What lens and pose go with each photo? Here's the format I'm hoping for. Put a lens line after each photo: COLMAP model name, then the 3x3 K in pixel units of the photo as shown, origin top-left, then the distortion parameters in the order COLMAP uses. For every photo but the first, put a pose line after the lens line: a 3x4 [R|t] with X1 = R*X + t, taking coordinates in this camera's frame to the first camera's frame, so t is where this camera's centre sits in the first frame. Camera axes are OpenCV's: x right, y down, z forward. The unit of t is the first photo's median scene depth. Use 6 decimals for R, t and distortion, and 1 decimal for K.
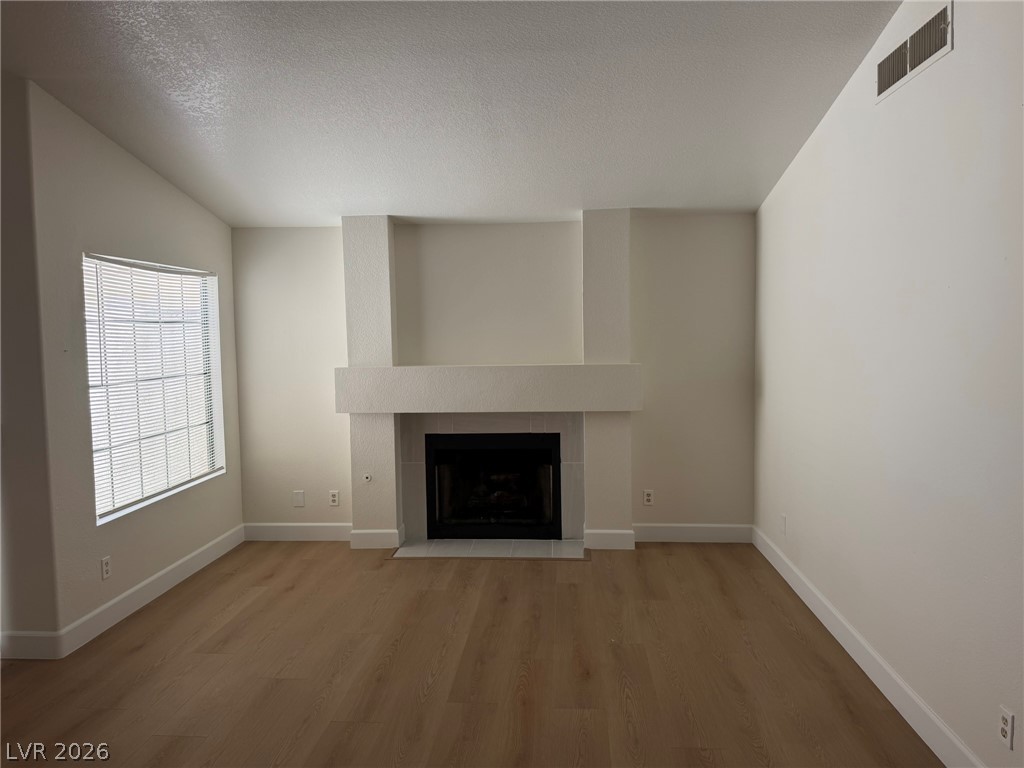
lens RADIAL K [[722.3, 0, 515.9], [0, 722.3, 379.6], [0, 0, 1]] dist [0.088701, -0.111650]
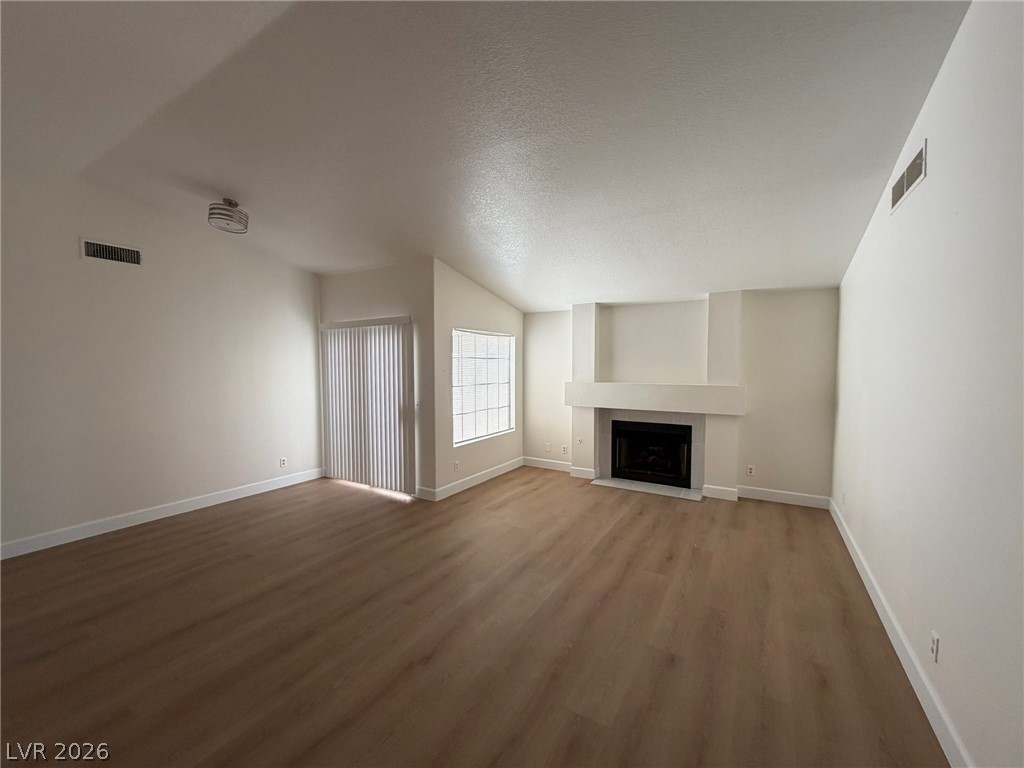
lens RADIAL K [[413.3, 0, 513.3], [0, 413.3, 385.4], [0, 0, 1]] dist [0.014408, -0.000817]
pose [[0.891285, 0.037838, -0.451862, 0.128567], [-0.044118, 0.999021, -0.003365, 0.002451], [0.451292, 0.022935, 0.892082, -0.052840]]
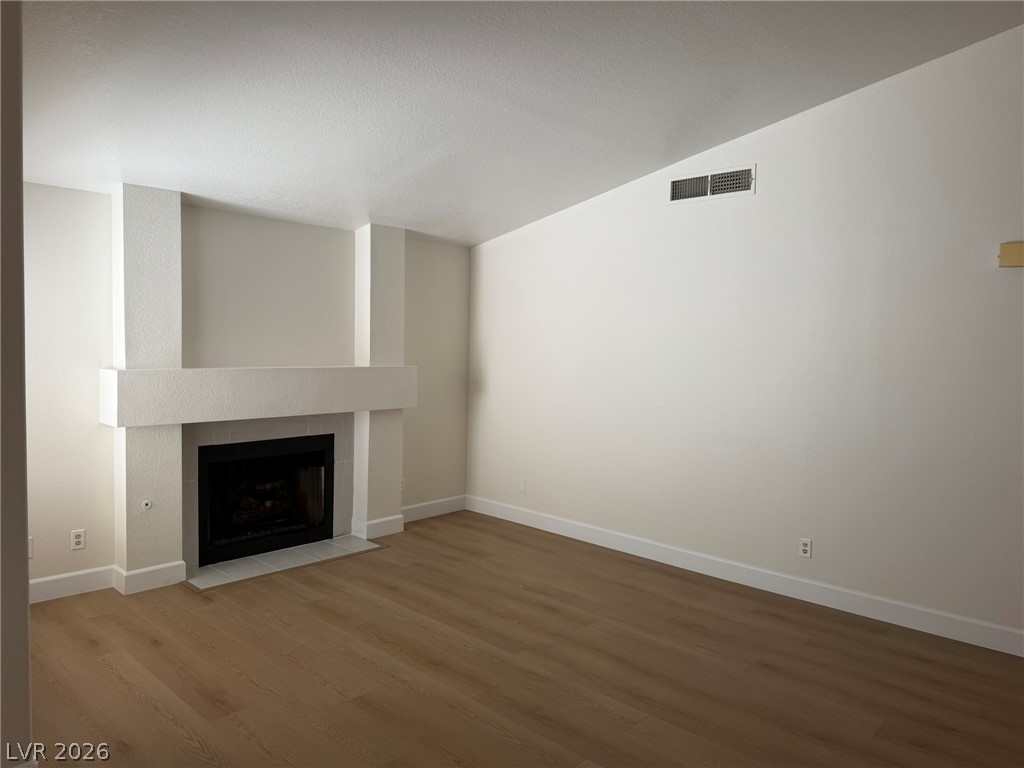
lens RADIAL K [[722.3, 0, 514.0], [0, 722.3, 380.3], [0, 0, 1]] dist [0.088701, -0.111650]
pose [[0.629750, -0.013660, 0.776678, -0.604035], [0.019014, 0.999817, 0.002168, 0.001069], [-0.776565, 0.013402, 0.629894, 0.158490]]
